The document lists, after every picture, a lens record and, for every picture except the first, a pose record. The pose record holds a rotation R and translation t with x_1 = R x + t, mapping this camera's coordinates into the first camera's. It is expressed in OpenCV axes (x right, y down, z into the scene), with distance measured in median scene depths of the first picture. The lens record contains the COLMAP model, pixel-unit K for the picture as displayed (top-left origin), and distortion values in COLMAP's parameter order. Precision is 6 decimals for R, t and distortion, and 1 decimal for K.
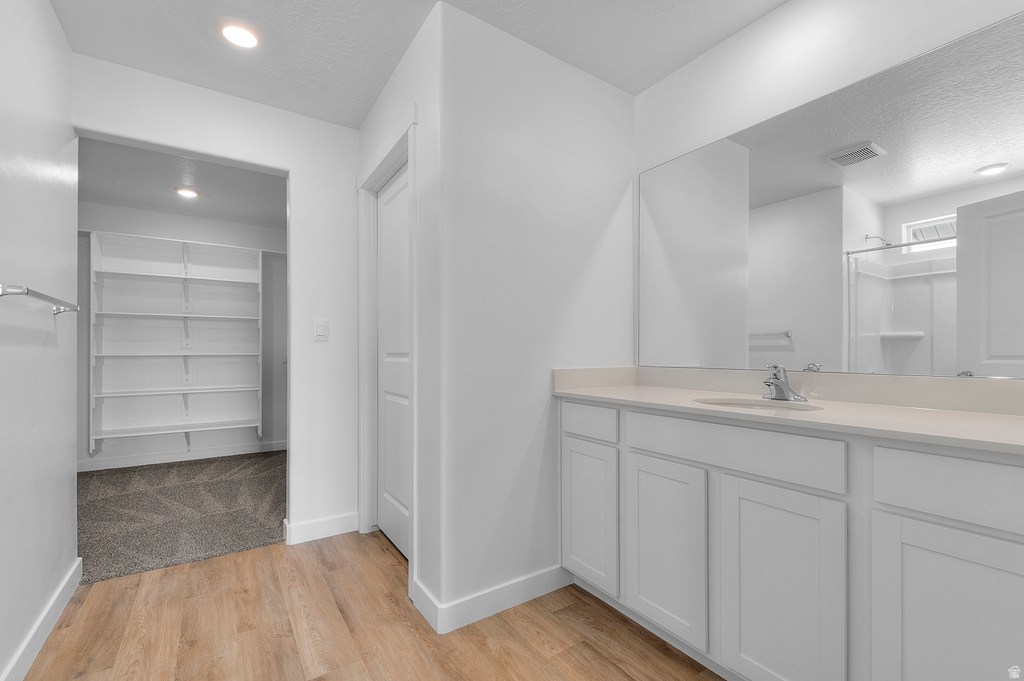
lens RADIAL K [[448.8, 0, 519.5], [0, 448.8, 350.7], [0, 0, 1]] dist [0.011575, -0.001103]
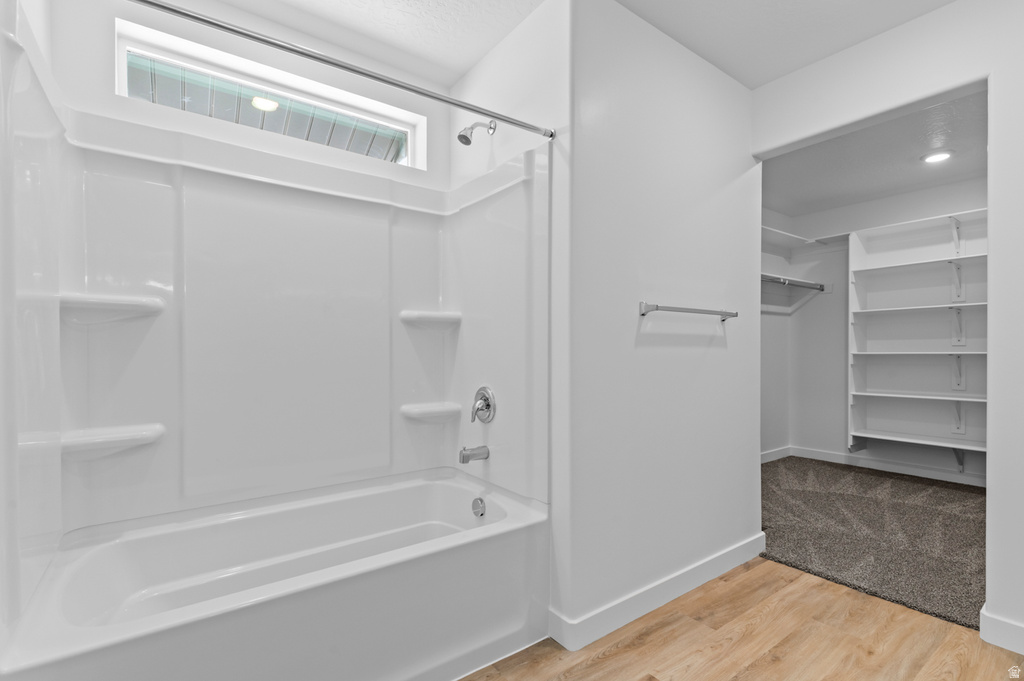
lens RADIAL K [[482.5, 0, 519.1], [0, 482.5, 358.5], [0, 0, 1]] dist [0.019790, -0.000308]
pose [[0.054066, 0.016668, -0.998398, 0.190485], [0.006725, 0.999832, 0.017056, -0.004511], [0.998515, -0.007637, 0.053945, 0.301649]]
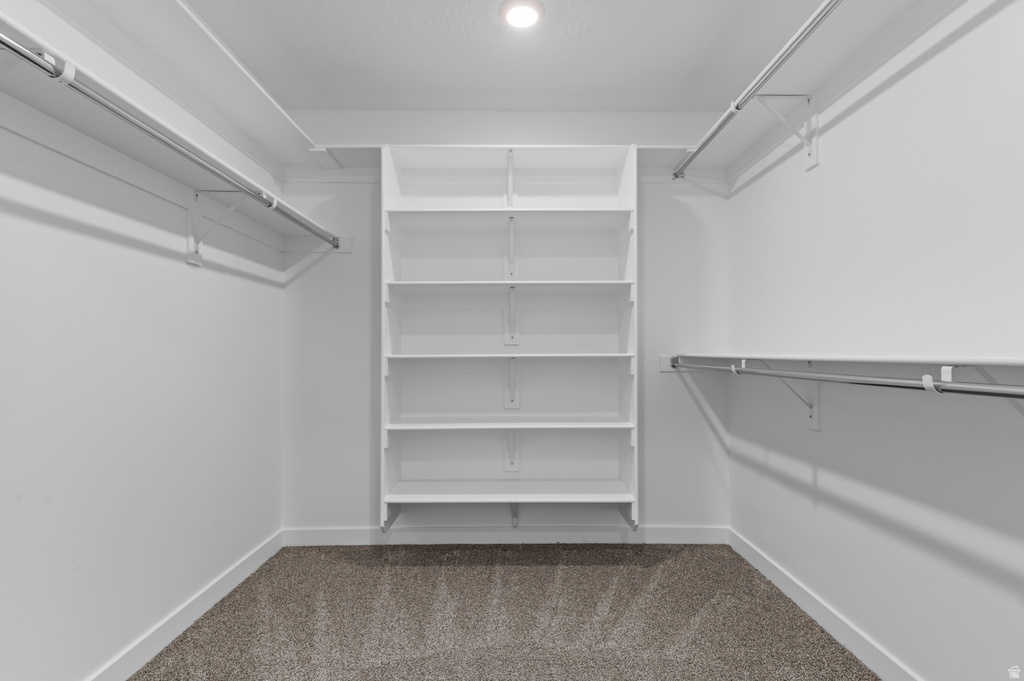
lens RADIAL K [[497.2, 0, 512.8], [0, 497.2, 341.5], [0, 0, 1]] dist [0.000682, -0.000207]
pose [[0.833959, -0.013159, -0.551670, -0.728886], [0.003251, 0.999815, -0.018934, 0.004461], [0.551817, 0.013997, 0.833848, 0.895458]]
